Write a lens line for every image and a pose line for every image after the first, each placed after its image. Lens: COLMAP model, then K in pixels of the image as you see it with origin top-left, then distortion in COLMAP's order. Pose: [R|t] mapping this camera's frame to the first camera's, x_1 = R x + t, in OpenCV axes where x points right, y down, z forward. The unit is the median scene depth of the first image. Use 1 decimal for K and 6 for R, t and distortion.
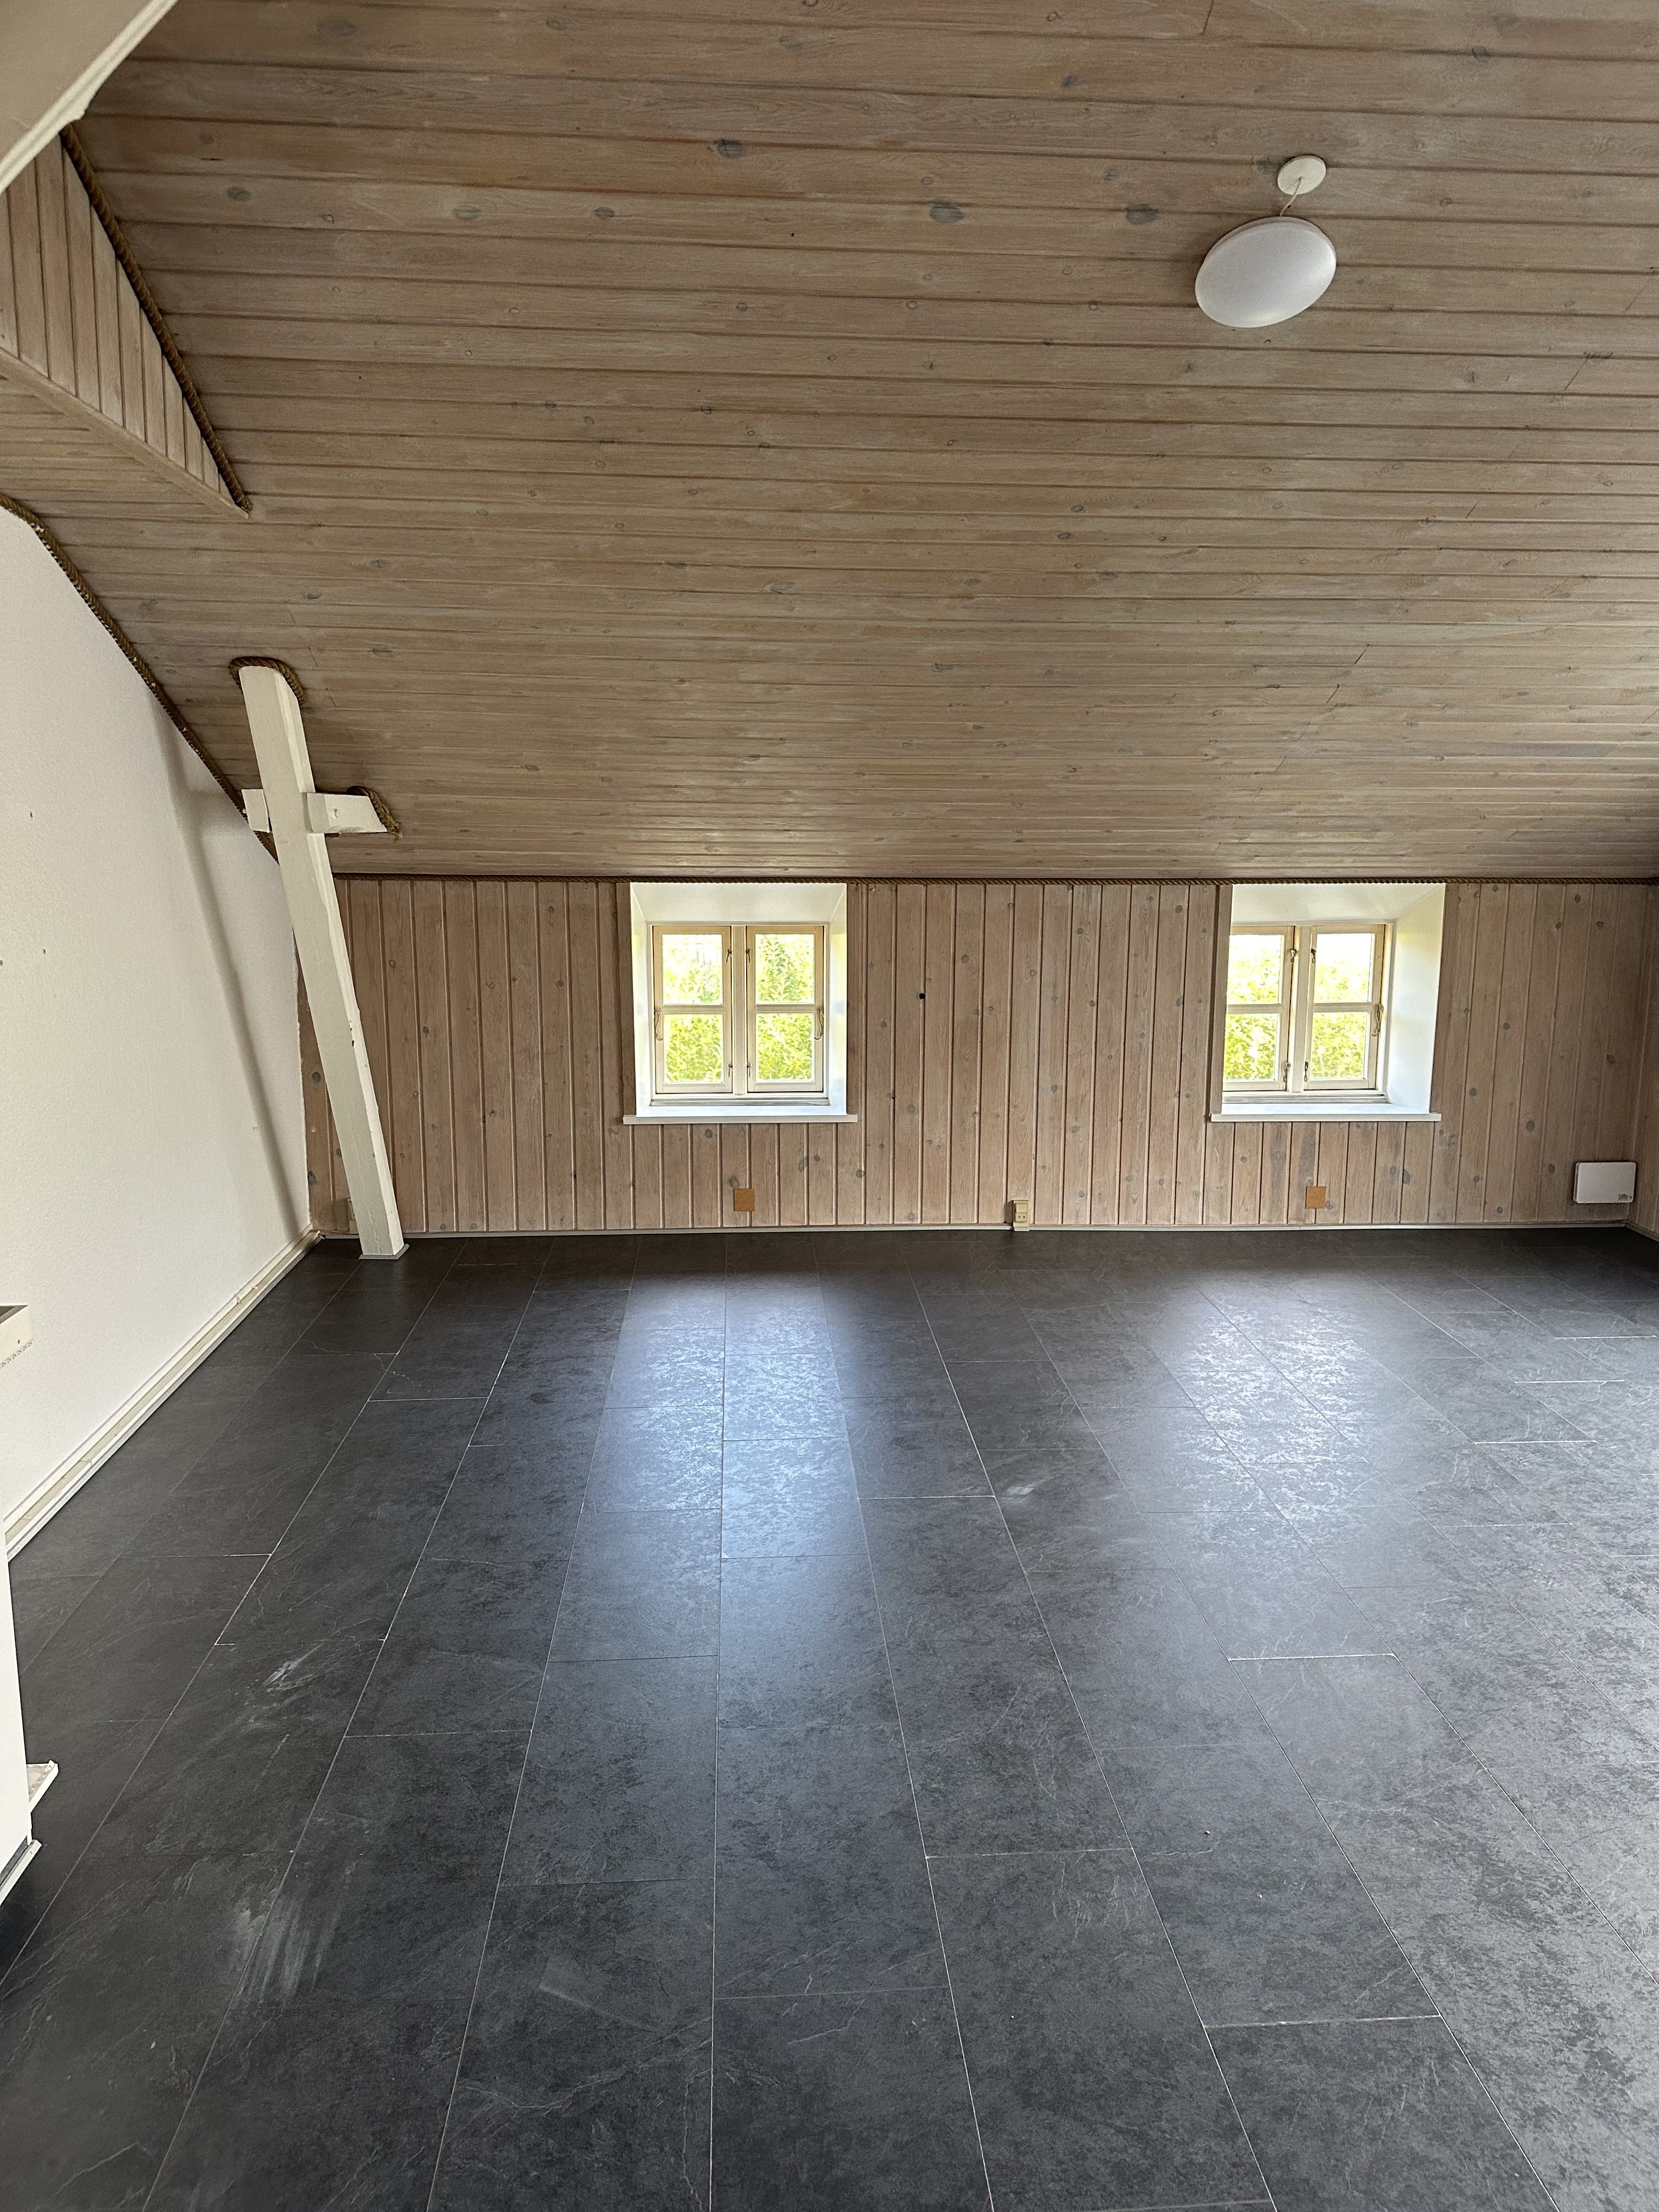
lens RADIAL K [[1572.4, 0, 835.9], [0, 1572.4, 1125.8], [0, 0, 1]] dist [0.041003, -0.022379]
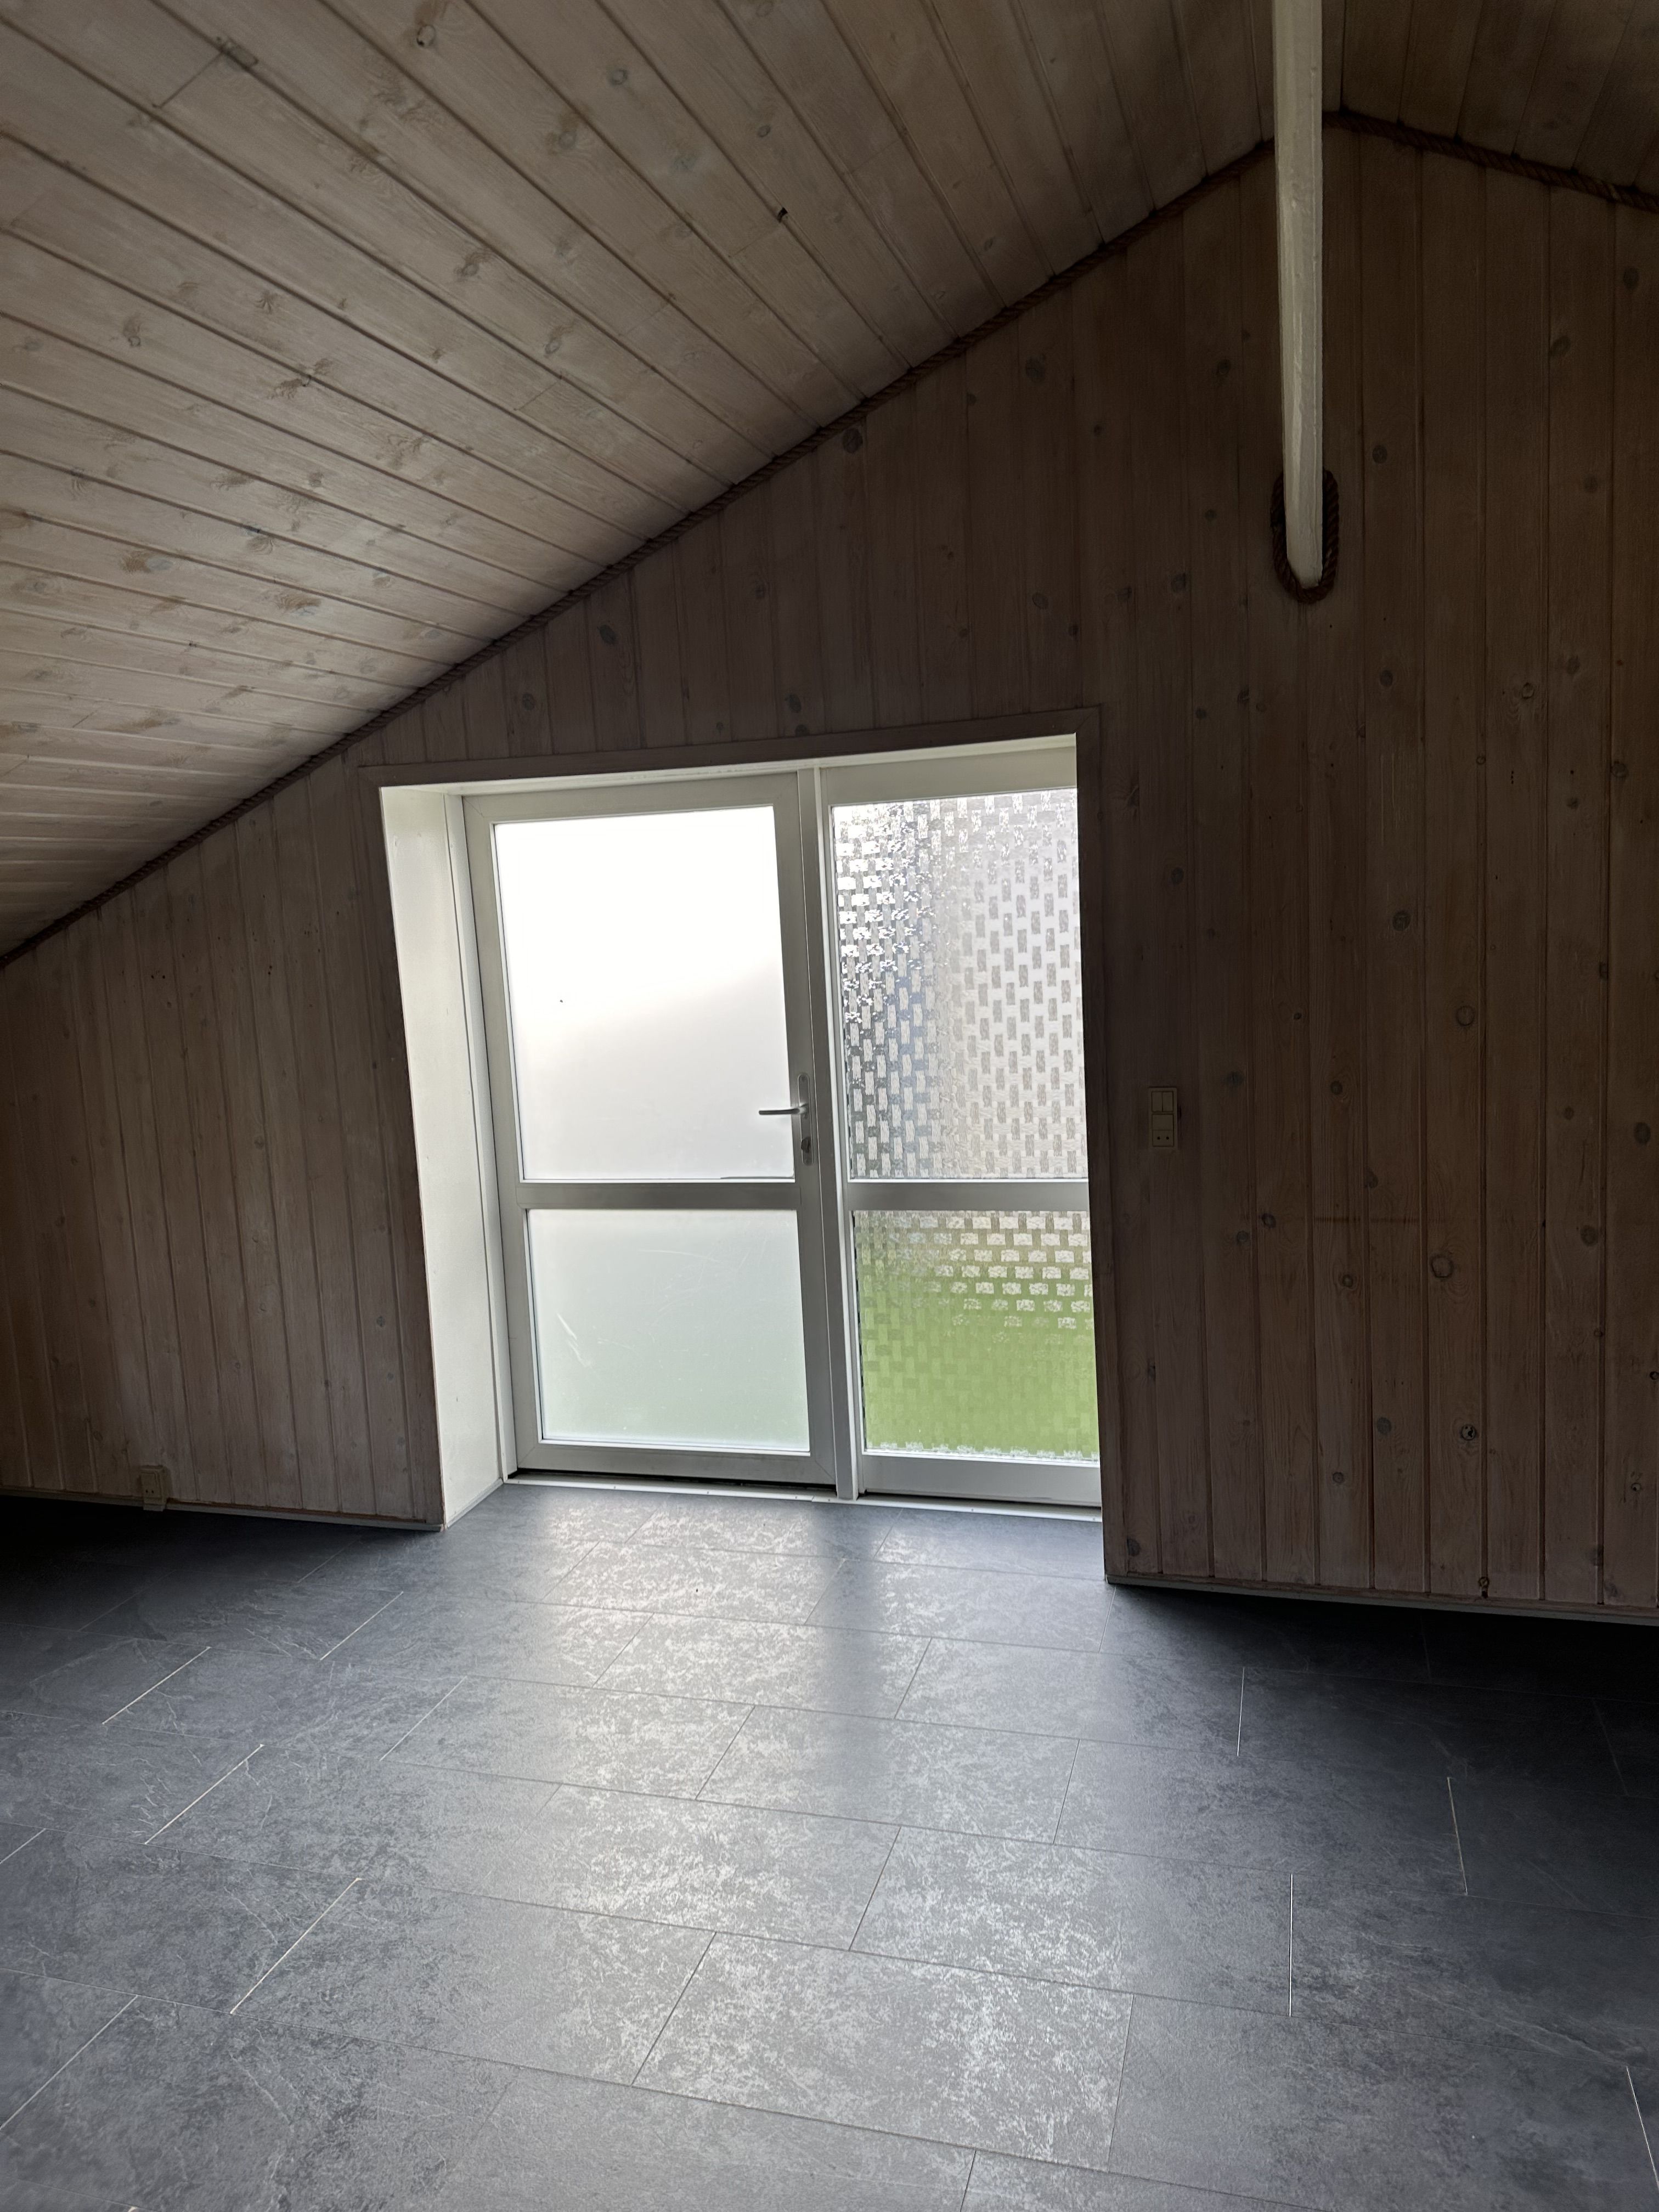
lens RADIAL K [[1558.7, 0, 835.8], [0, 1558.7, 1096.3], [0, 0, 1]] dist [0.022453, -0.036790]
pose [[0.344380, -0.155939, 0.925789, 0.009524], [0.233045, 0.969444, 0.076603, -0.090301], [-0.909446, 0.189370, 0.370198, 0.440071]]
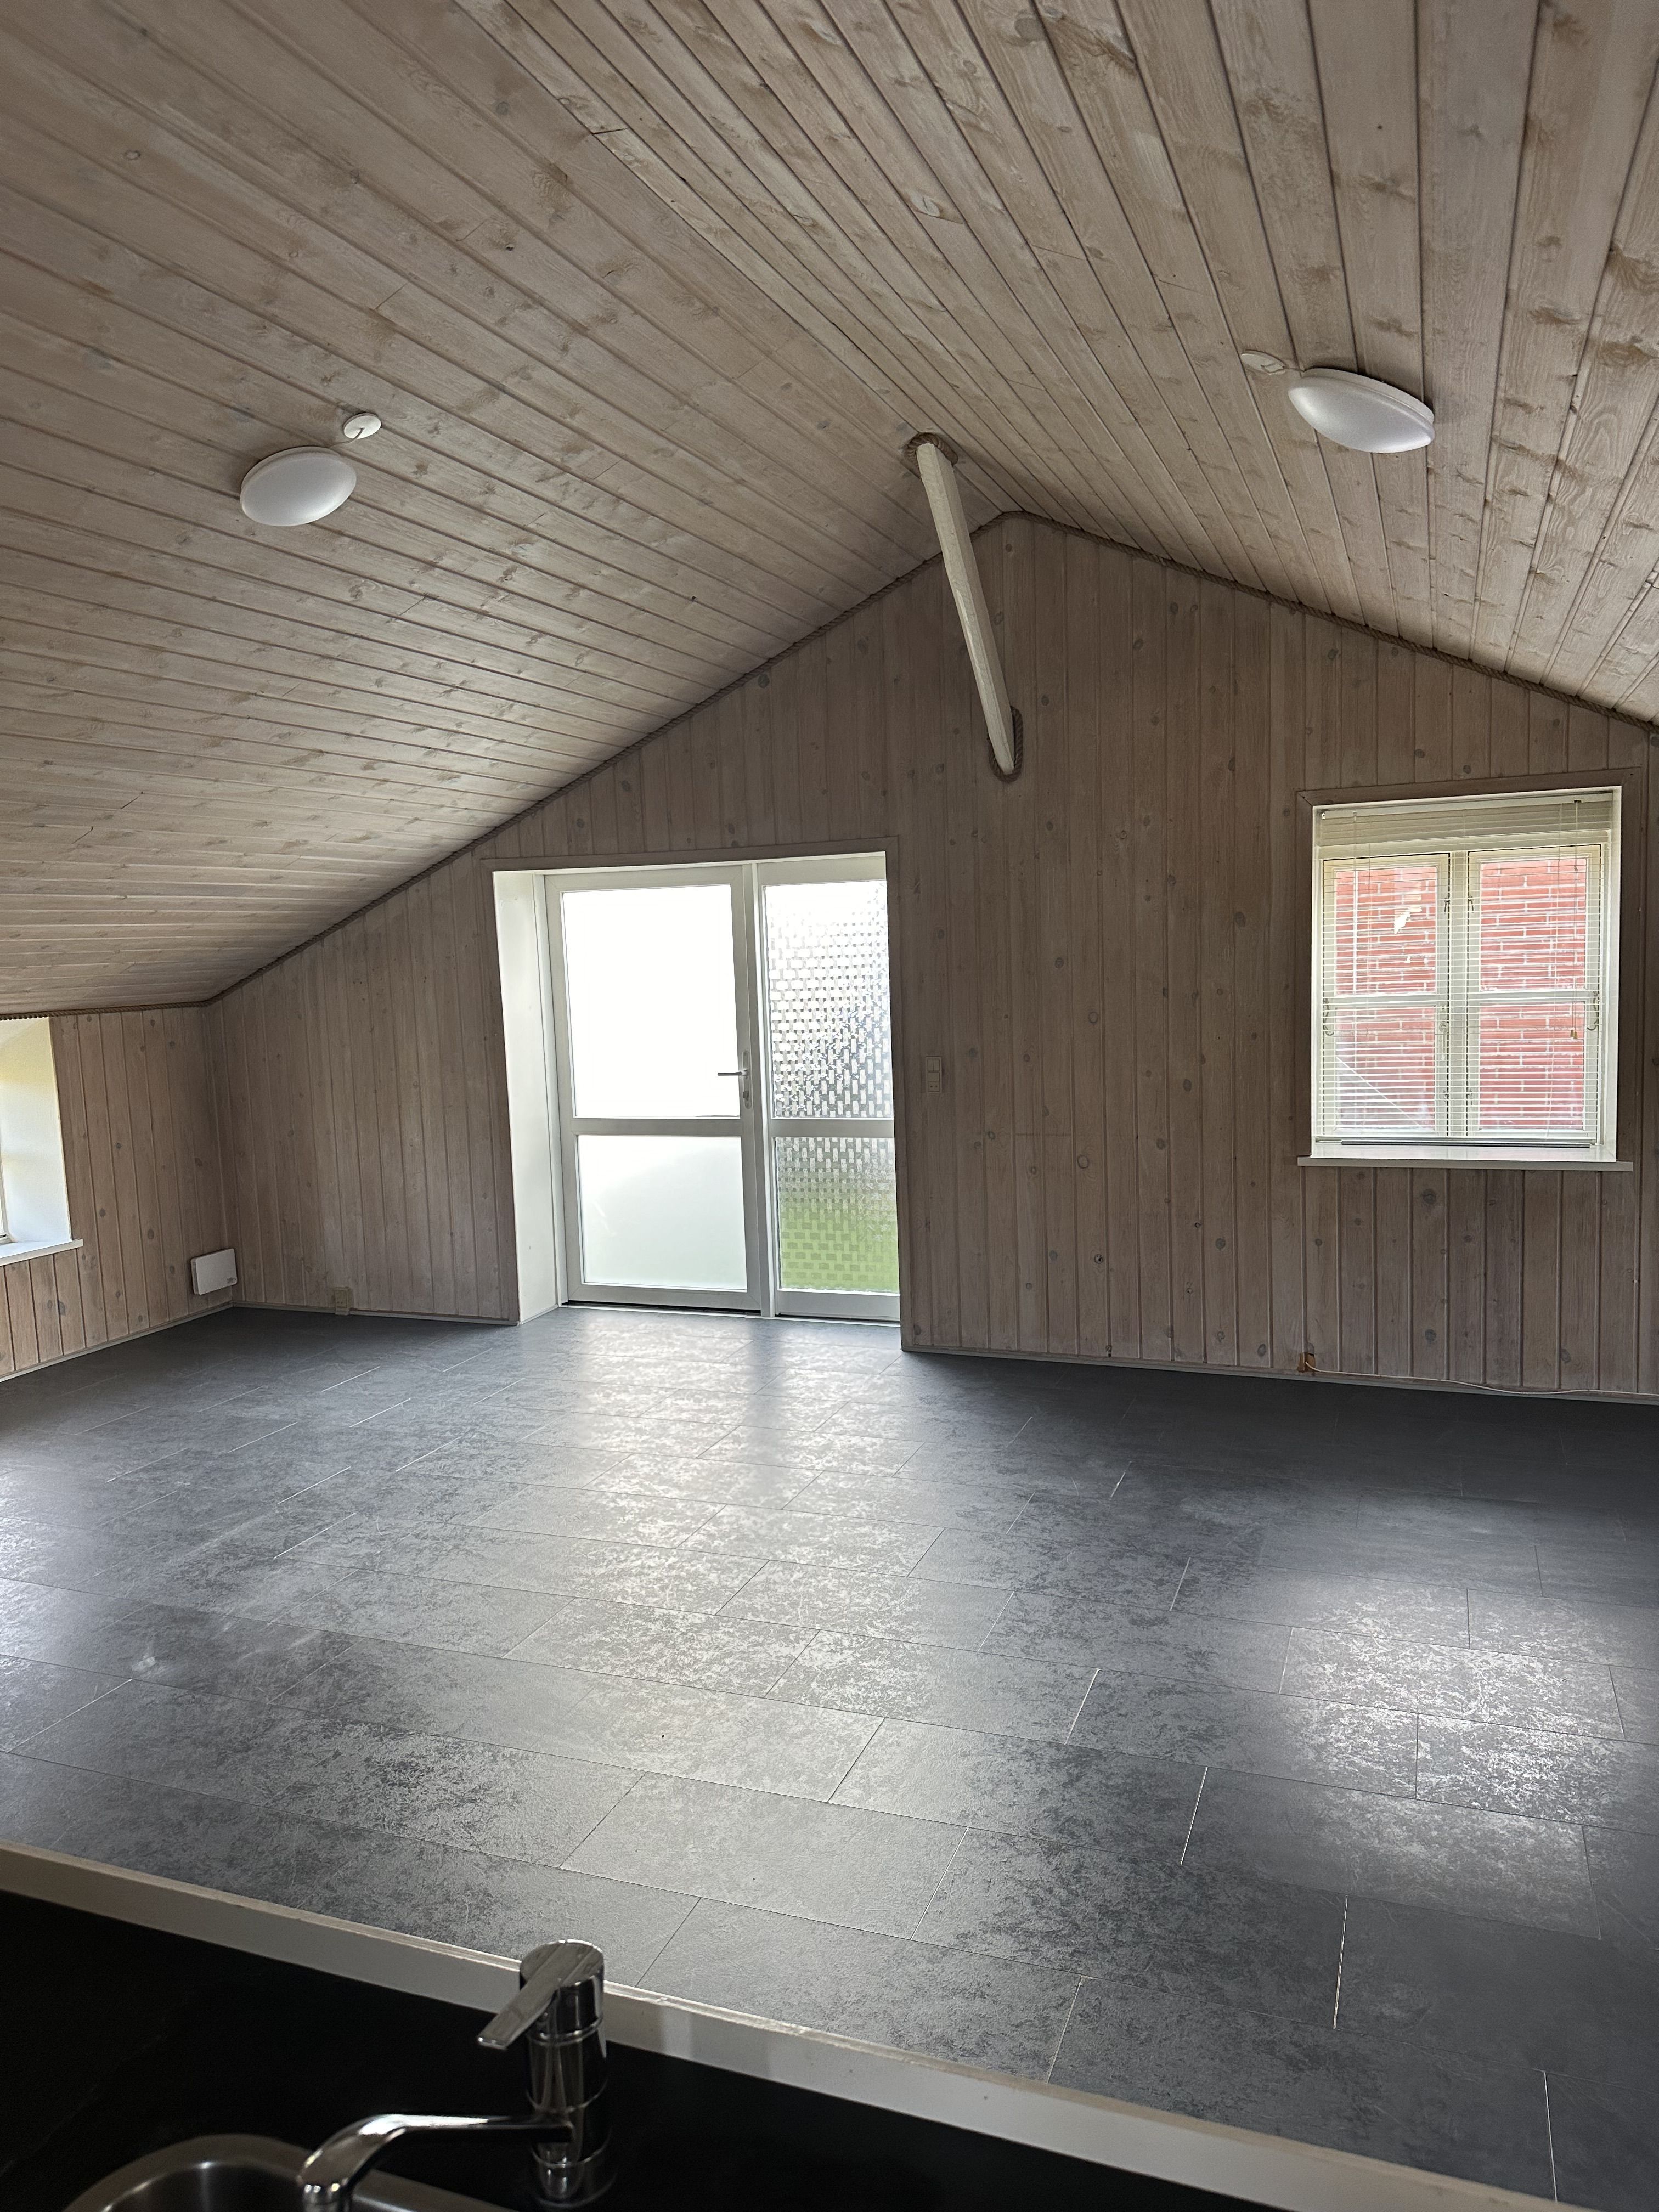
lens RADIAL K [[1559.2, 0, 853.4], [0, 1559.2, 1132.4], [0, 0, 1]] dist [0.087124, -0.080937]
pose [[0.410042, -0.137971, 0.901571, -0.392128], [0.209832, 0.976247, 0.053966, -0.030671], [-0.887601, 0.167050, 0.429253, 0.127992]]
